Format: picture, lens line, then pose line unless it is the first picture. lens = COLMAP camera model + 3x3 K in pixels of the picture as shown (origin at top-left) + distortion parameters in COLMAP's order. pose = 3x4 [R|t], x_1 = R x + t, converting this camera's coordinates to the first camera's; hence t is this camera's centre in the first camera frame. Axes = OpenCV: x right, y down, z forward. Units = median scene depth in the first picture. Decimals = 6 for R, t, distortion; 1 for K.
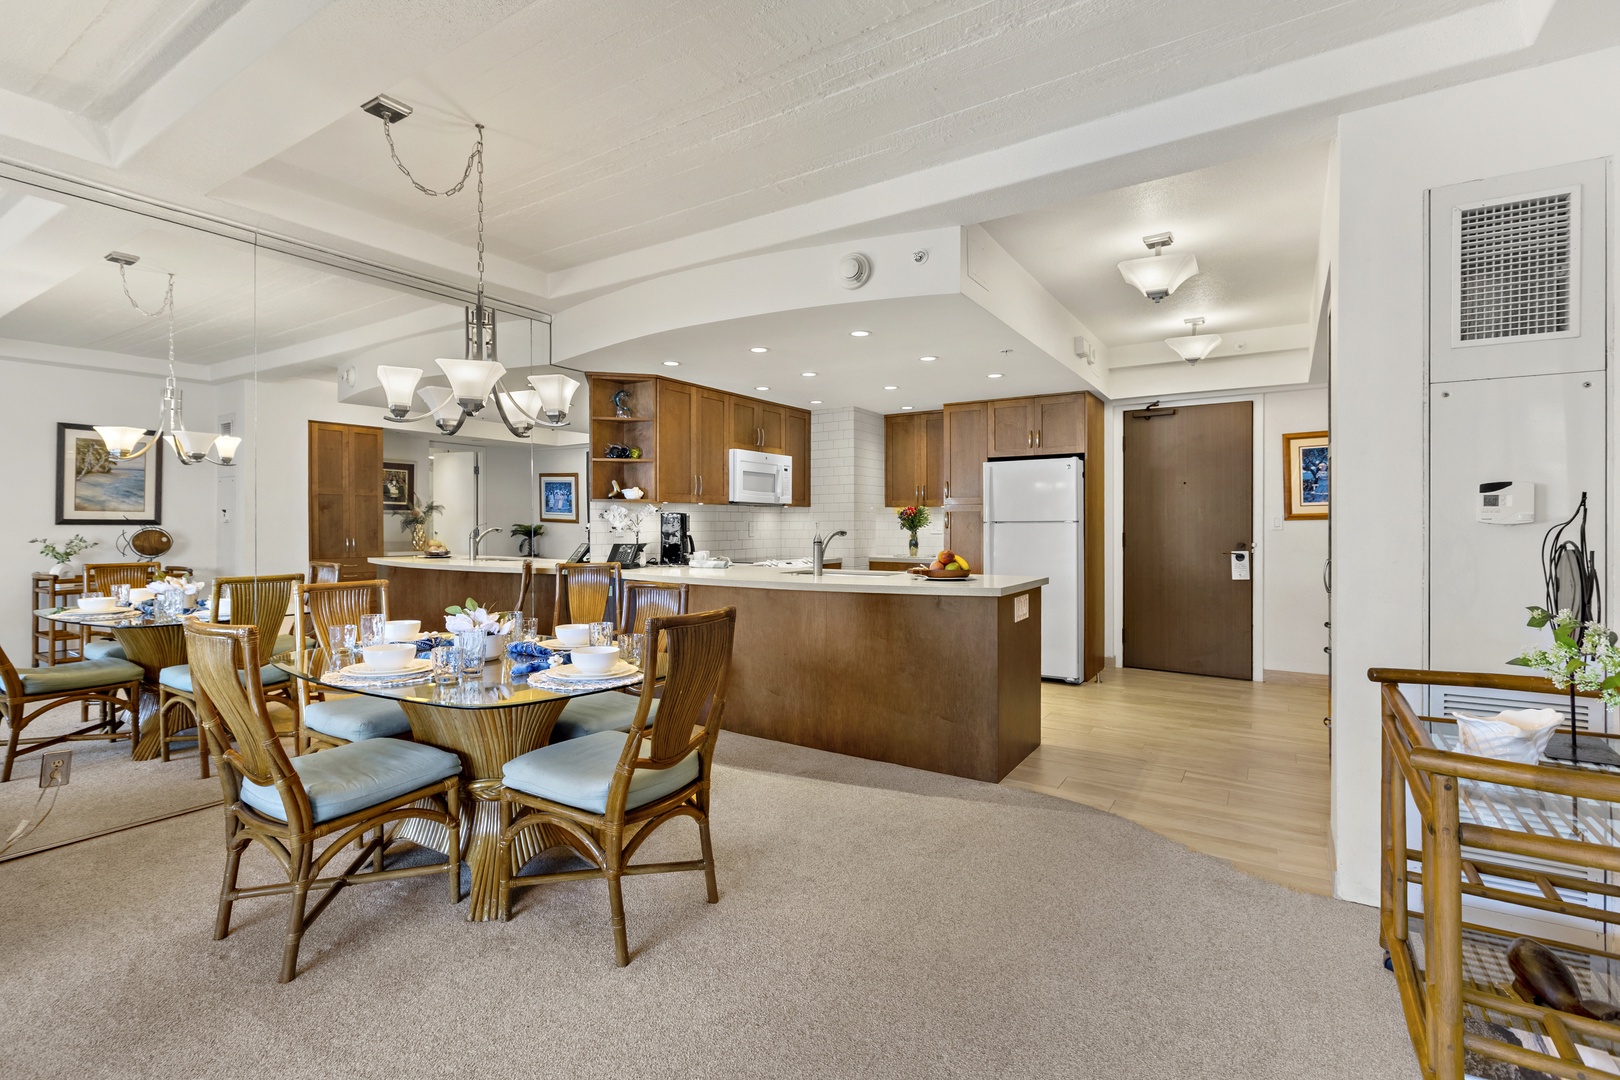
lens RADIAL K [[743.8, 0, 798.3], [0, 743.8, 530.0], [0, 0, 1]] dist [0.001111, -0.000019]
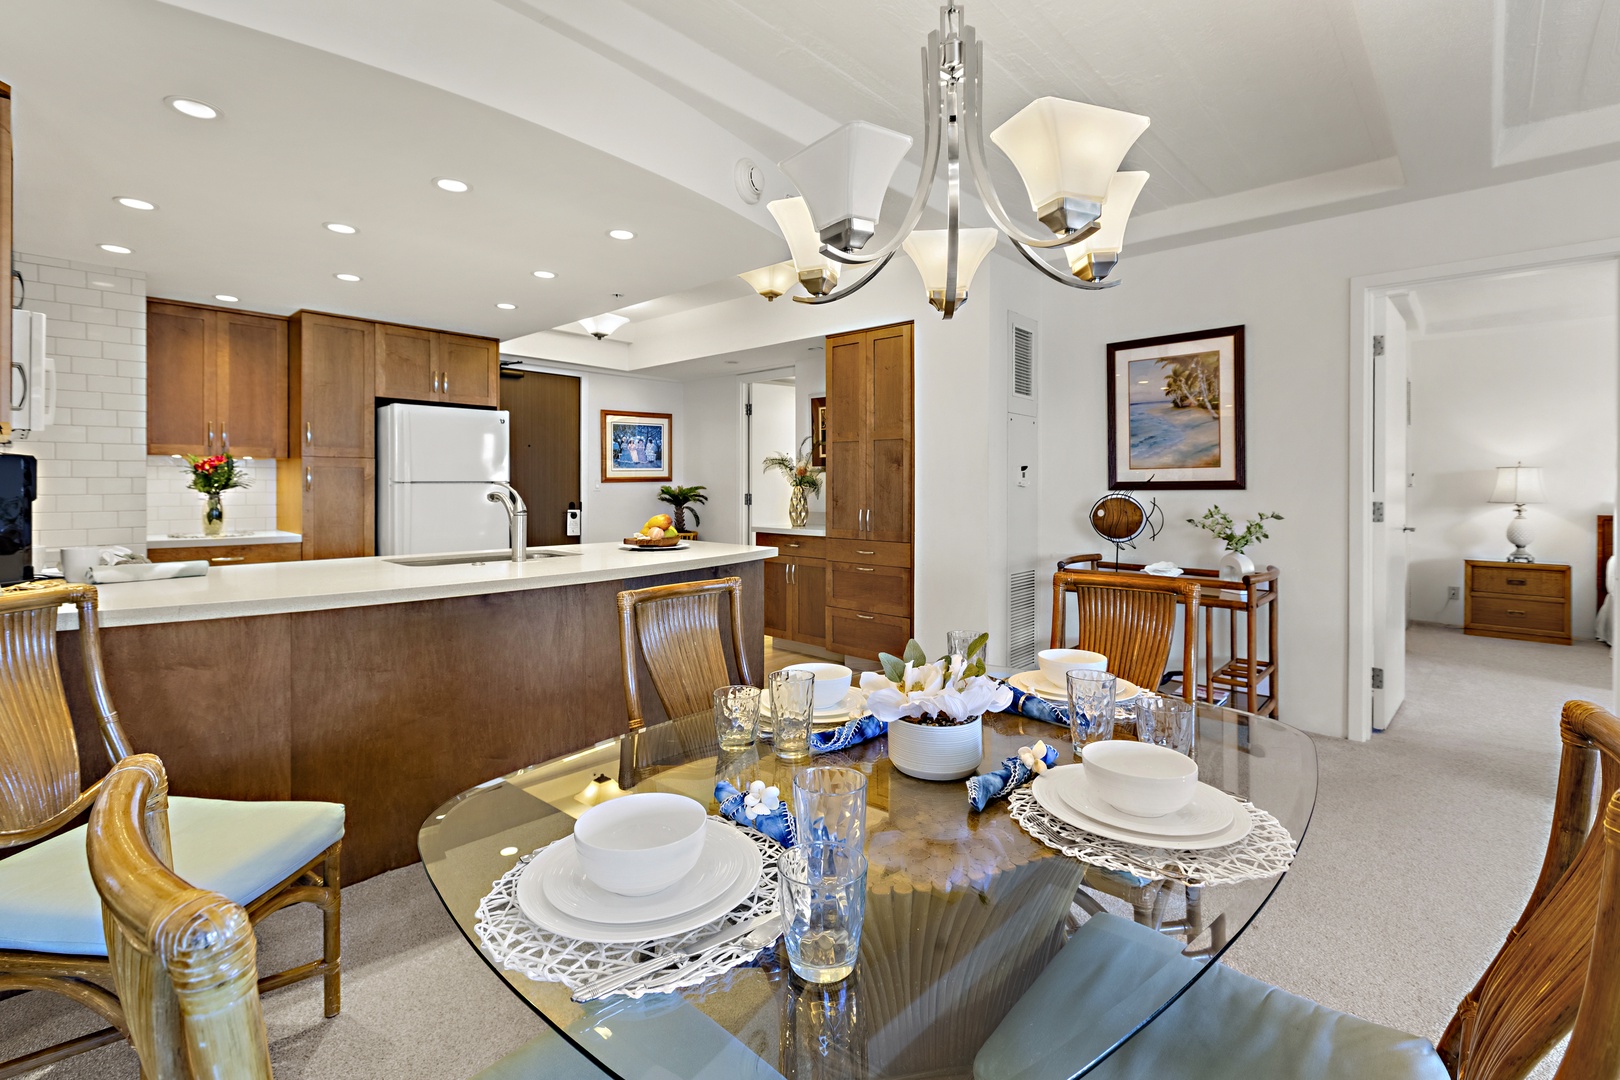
lens RADIAL K [[730.6, 0, 809.4], [0, 730.6, 500.2], [0, 0, 1]] dist [-0.001506, -0.000956]
pose [[0.157035, -0.015985, 0.987464, -0.430742], [0.006639, 0.999863, 0.015130, -0.000581], [-0.987571, 0.004180, 0.157120, 0.481333]]
